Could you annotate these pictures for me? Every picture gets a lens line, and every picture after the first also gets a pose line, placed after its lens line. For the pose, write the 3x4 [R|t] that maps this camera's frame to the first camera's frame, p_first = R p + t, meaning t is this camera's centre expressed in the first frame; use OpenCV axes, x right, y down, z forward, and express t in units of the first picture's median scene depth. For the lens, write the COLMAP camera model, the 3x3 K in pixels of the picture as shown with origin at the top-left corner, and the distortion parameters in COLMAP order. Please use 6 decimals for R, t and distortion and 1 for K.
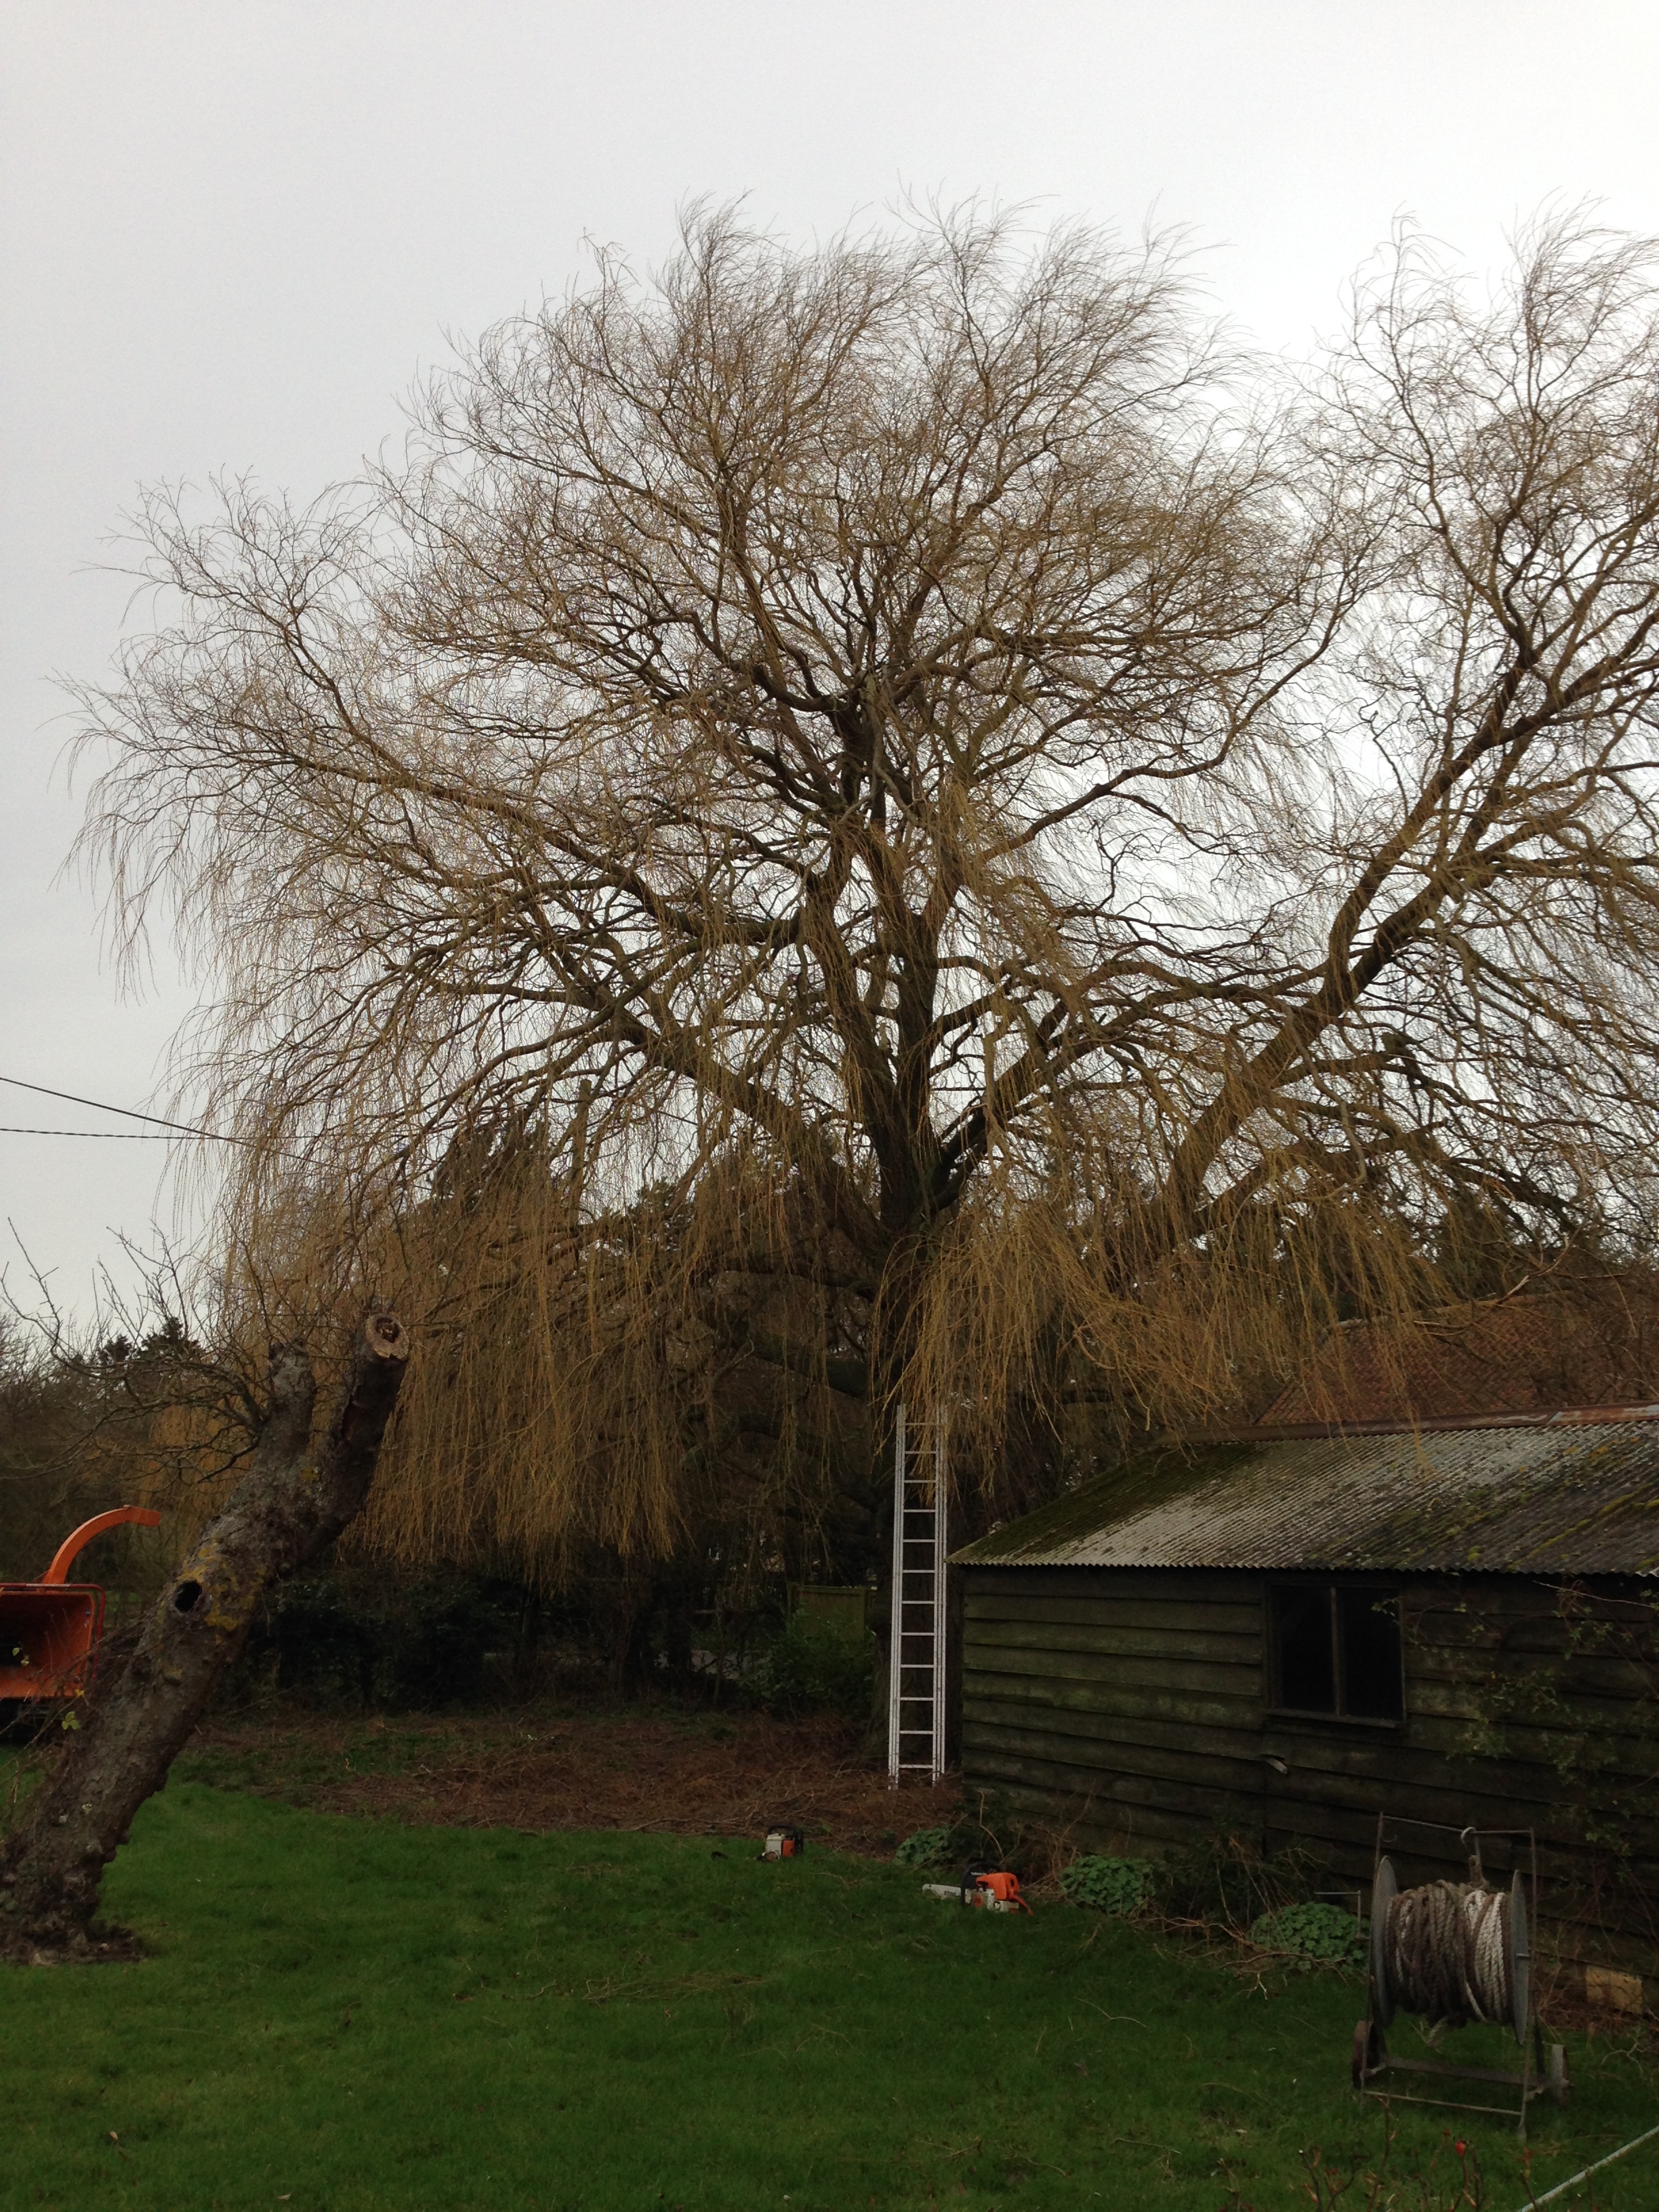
lens RADIAL K [[2103.5, 0, 797.9], [0, 2103.5, 1066.6], [0, 0, 1]] dist [0.036416, 0.000000]
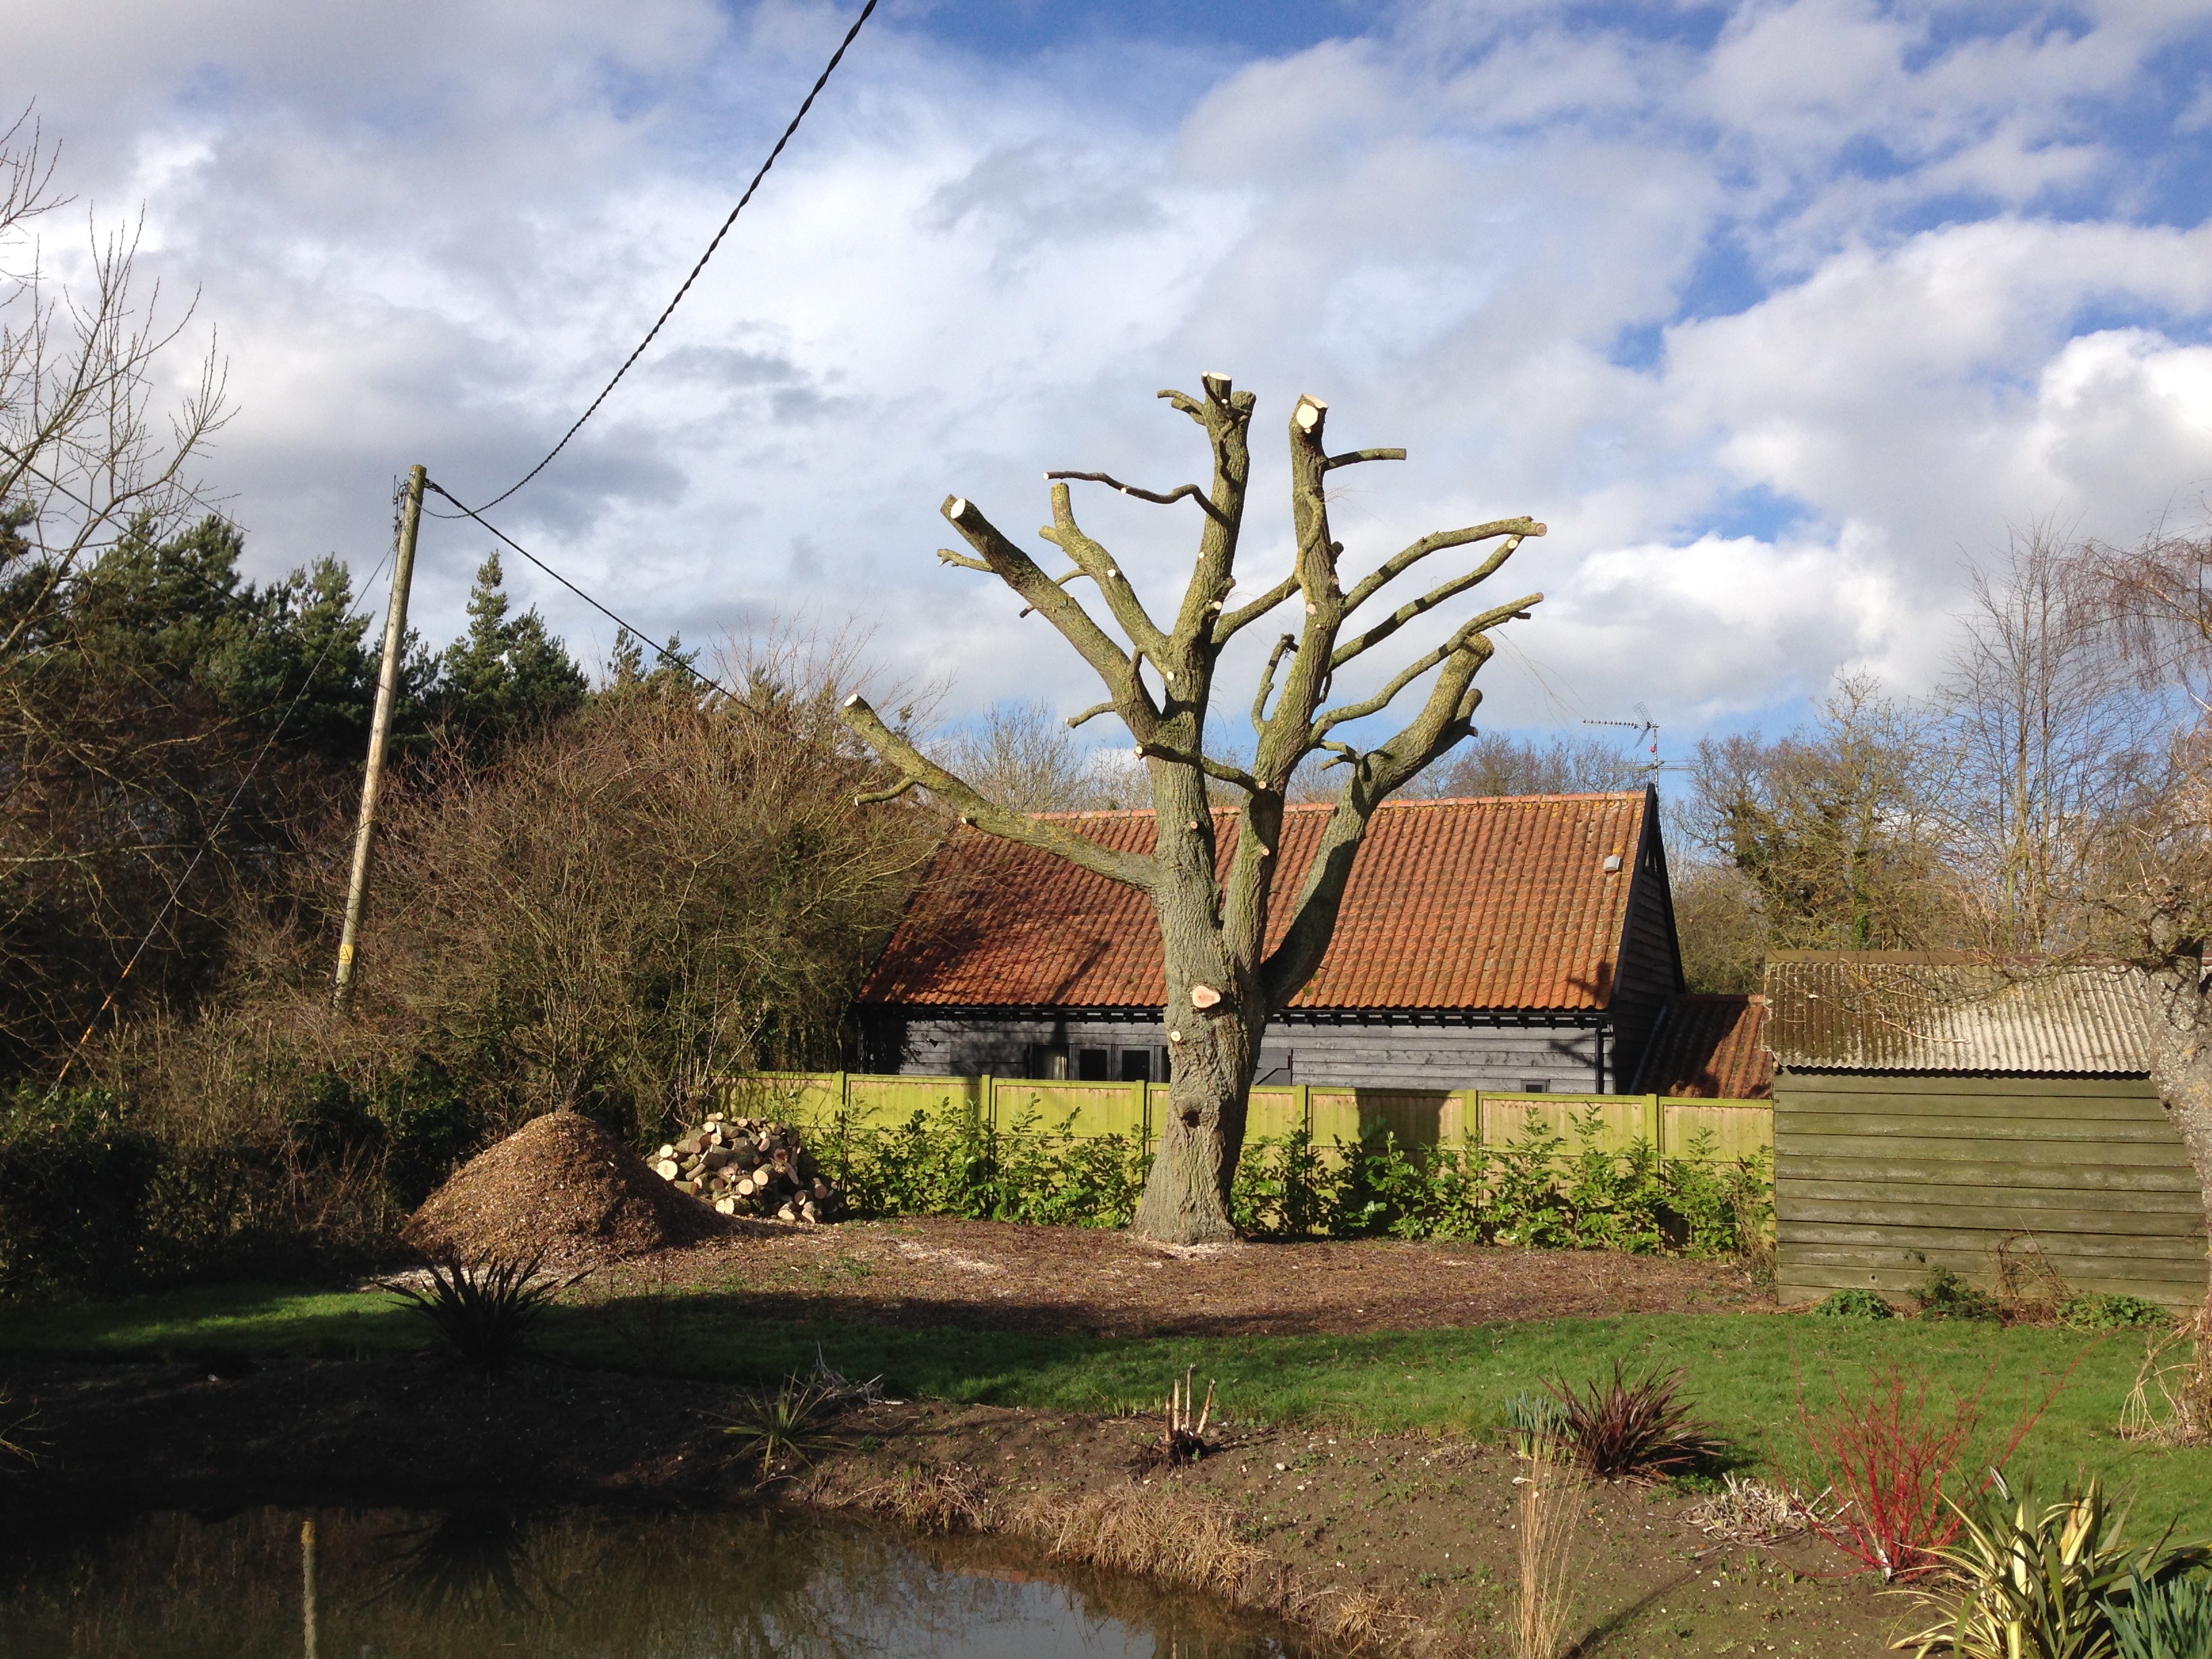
lens RADIAL K [[2103.5, 0, 1125.3], [0, 2103.5, 845.4], [0, 0, 1]] dist [0.036416, 0.000000]
pose [[0.731265, 0.059590, 0.679486, -1.026782], [-0.160513, 0.983235, 0.086516, 0.082432], [-0.662938, -0.172332, 0.728570, 0.452831]]
